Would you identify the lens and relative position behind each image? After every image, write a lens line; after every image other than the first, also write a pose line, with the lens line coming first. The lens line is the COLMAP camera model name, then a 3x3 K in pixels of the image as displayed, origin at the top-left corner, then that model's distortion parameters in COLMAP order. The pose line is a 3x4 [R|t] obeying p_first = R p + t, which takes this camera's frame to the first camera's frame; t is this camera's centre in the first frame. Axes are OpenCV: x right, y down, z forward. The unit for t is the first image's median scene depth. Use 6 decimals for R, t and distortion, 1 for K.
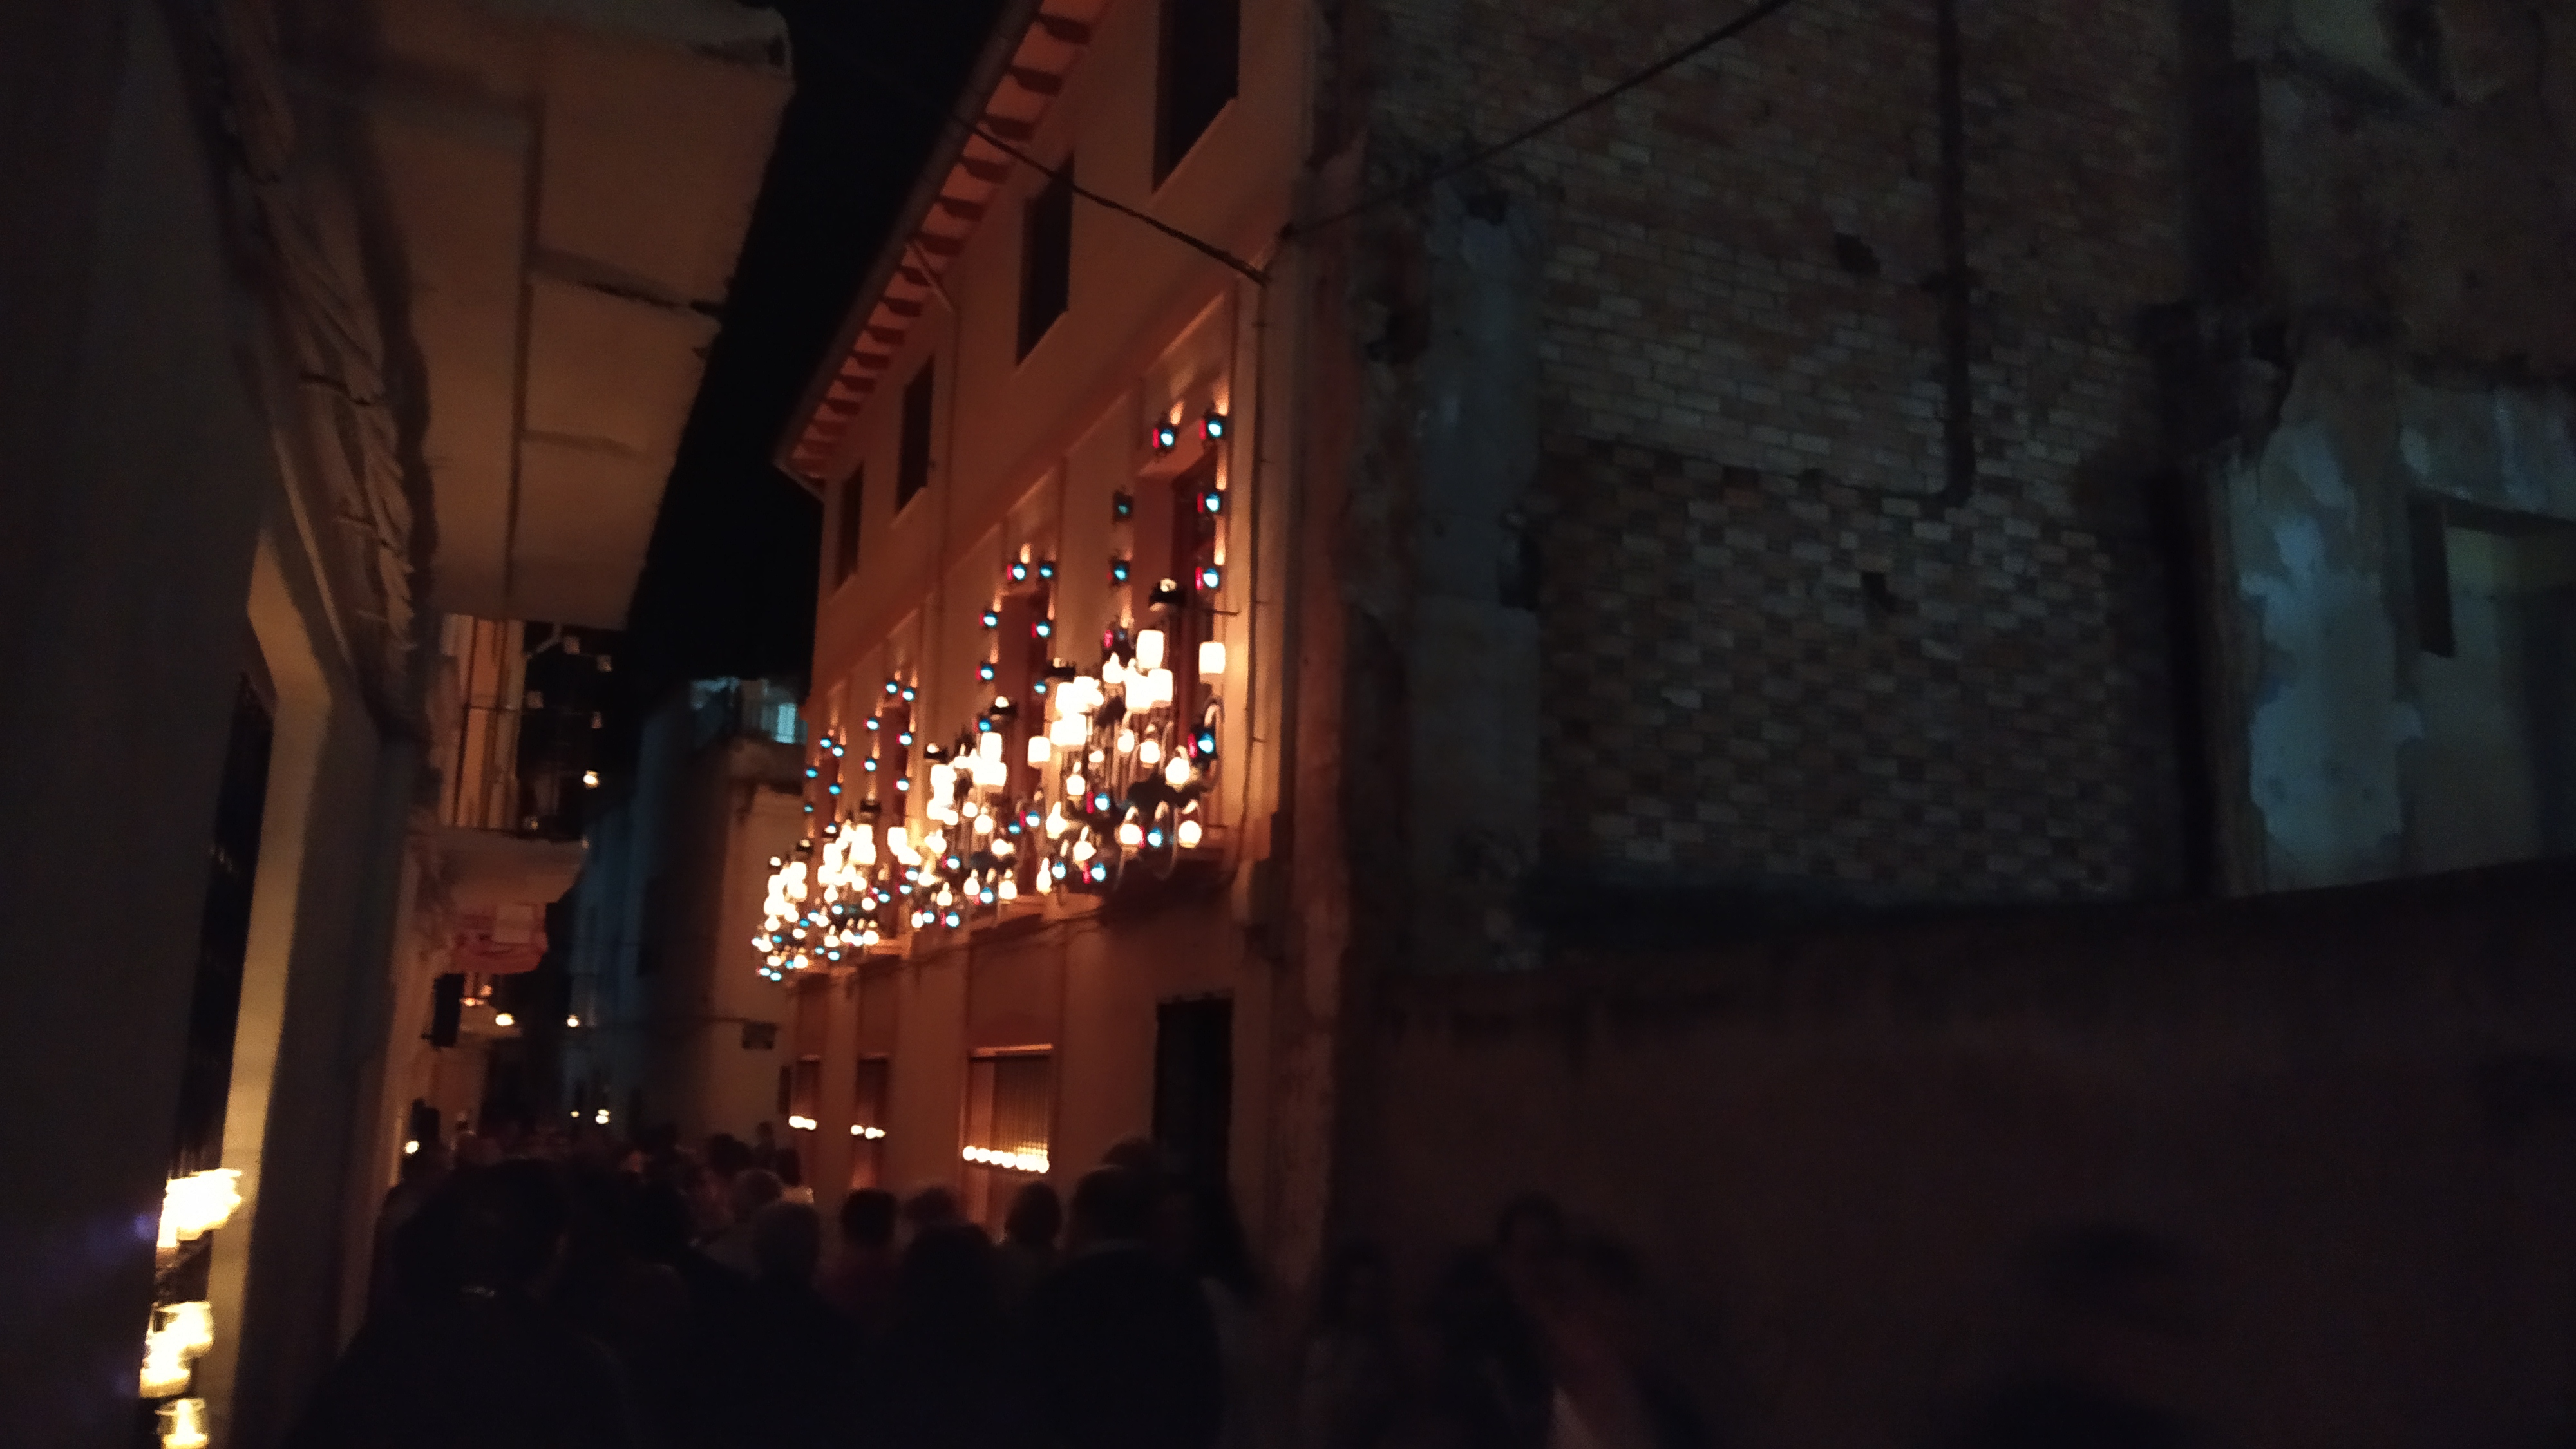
lens RADIAL K [[1894.7, 0, 1310.0], [0, 1894.7, 733.7], [0, 0, 1]] dist [0.095932, -0.129954]
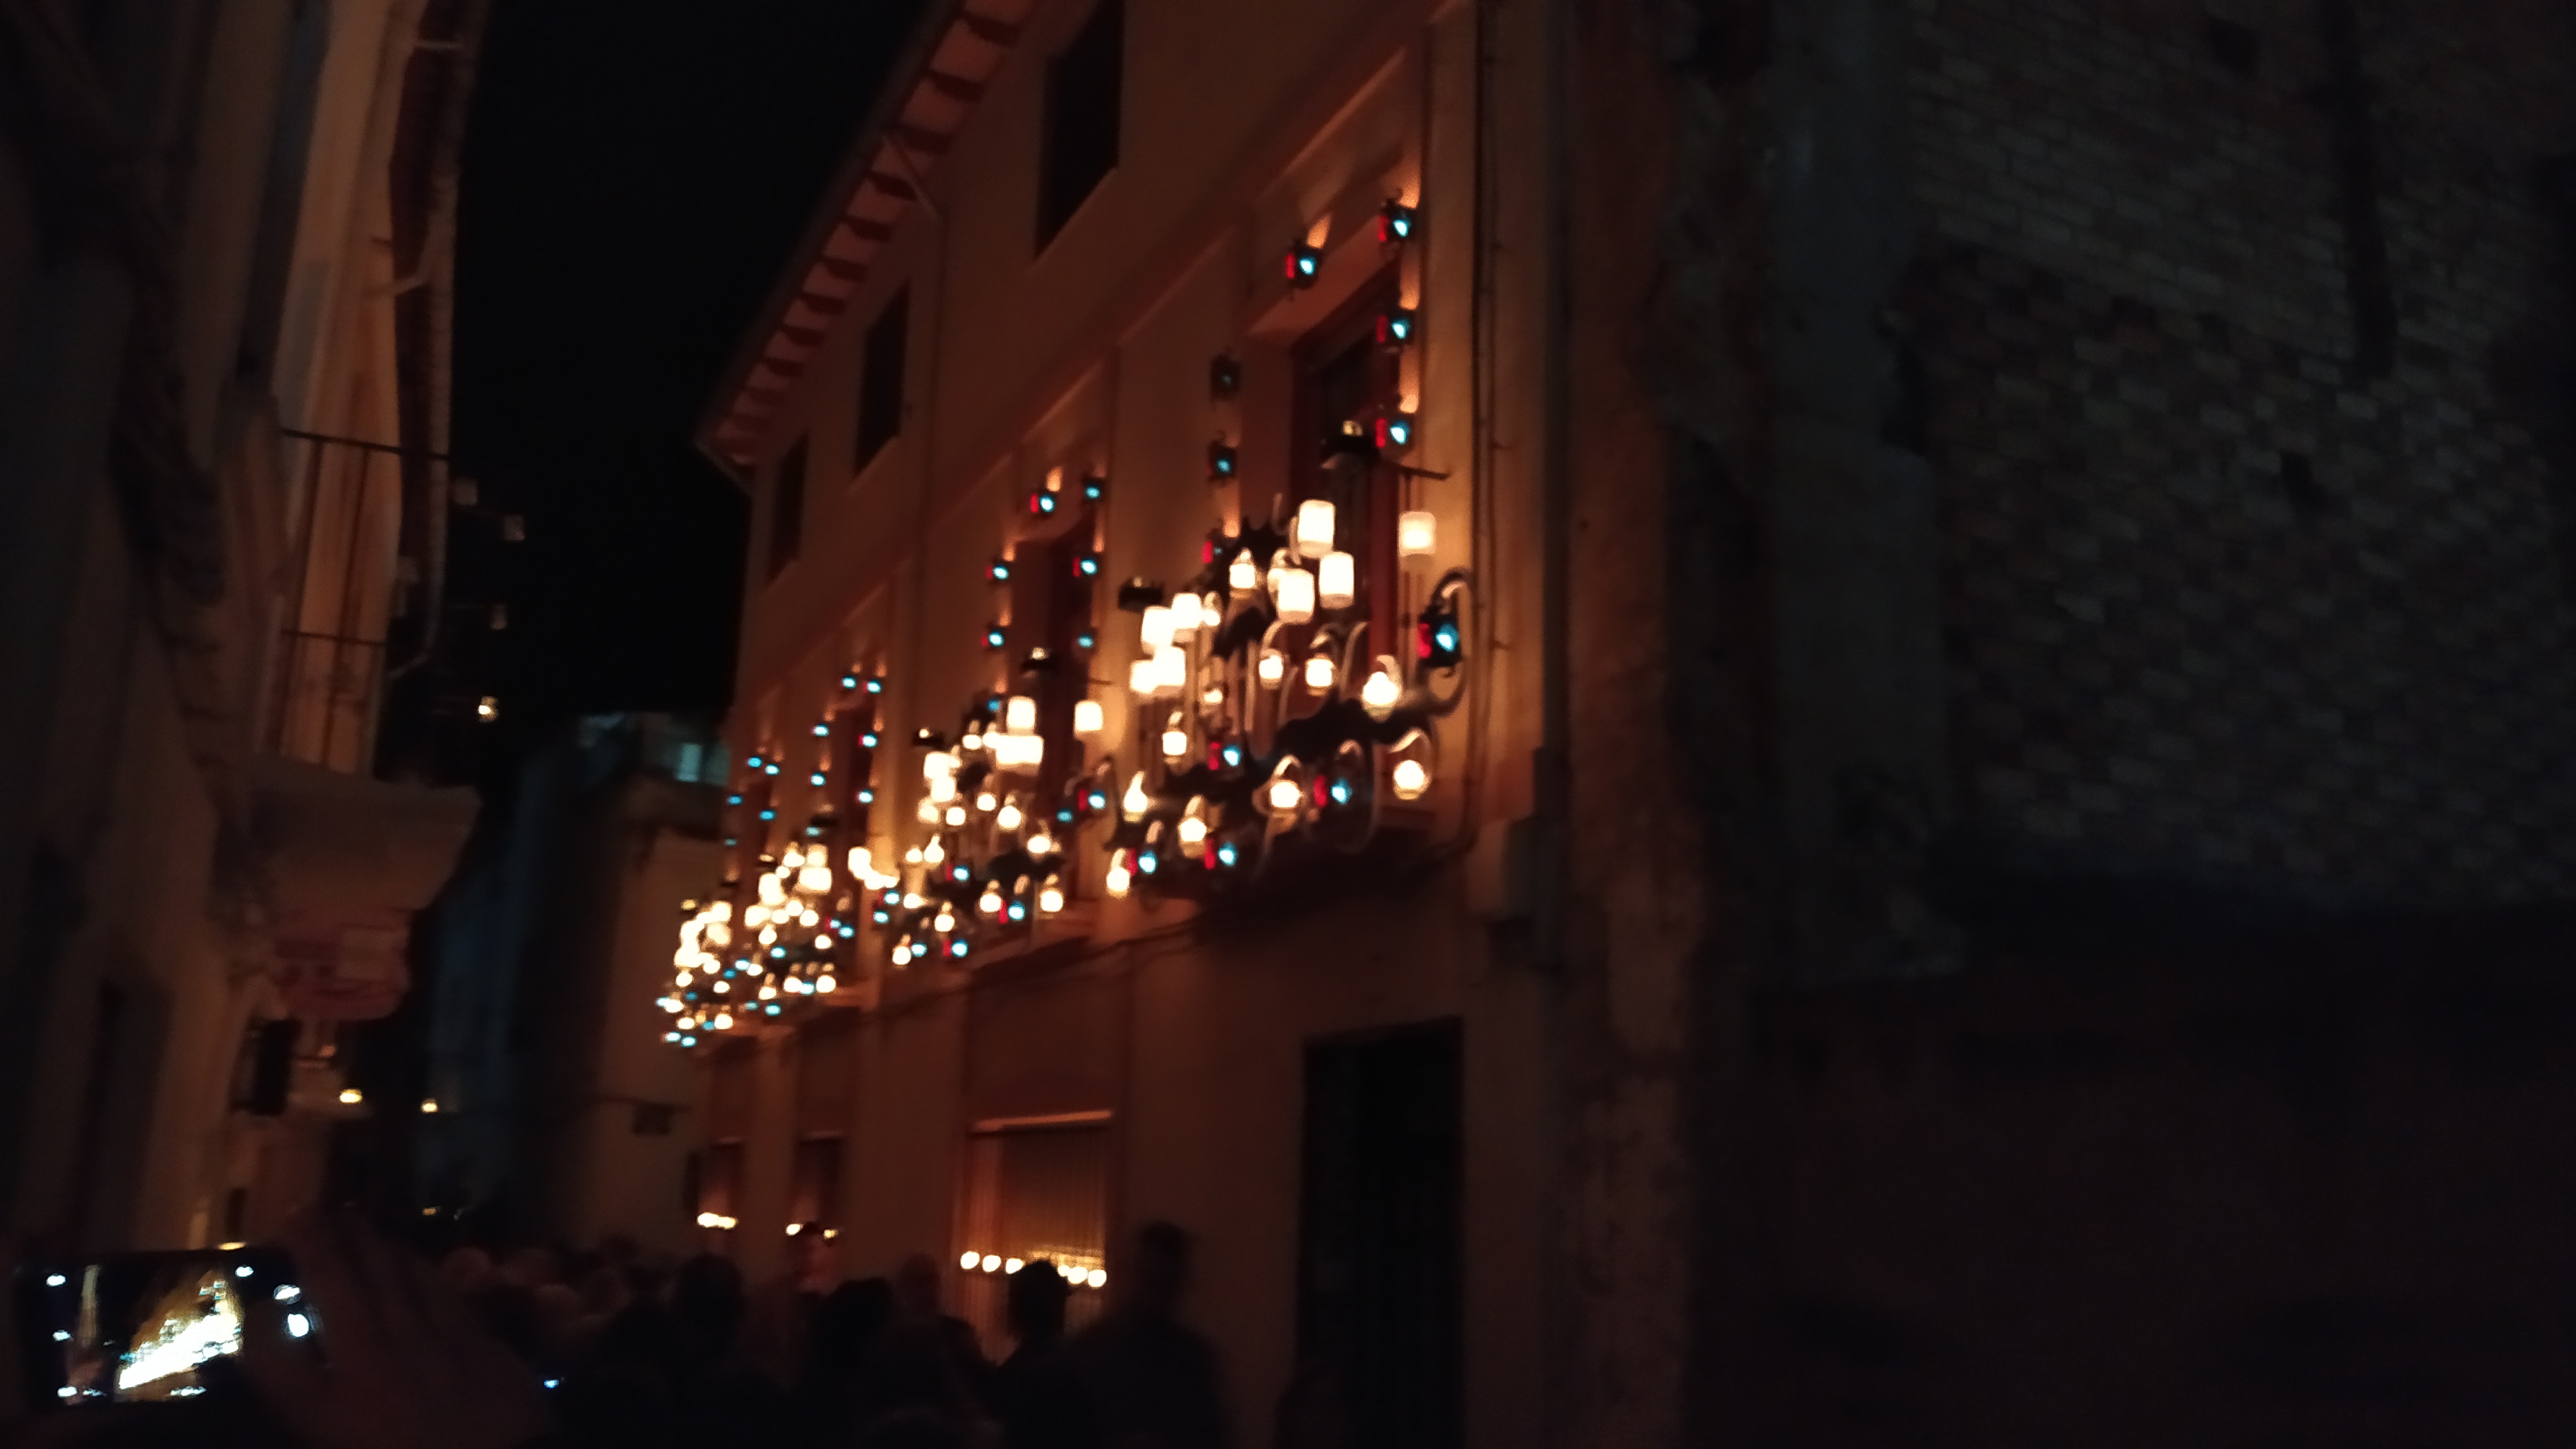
lens RADIAL K [[1894.7, 0, 1310.0], [0, 1894.7, 733.7], [0, 0, 1]] dist [0.095932, -0.129954]
pose [[0.998237, 0.013189, 0.057875, -0.114407], [-0.010436, 0.998811, -0.047621, 0.057731], [-0.058434, 0.046933, 0.997187, 0.285751]]
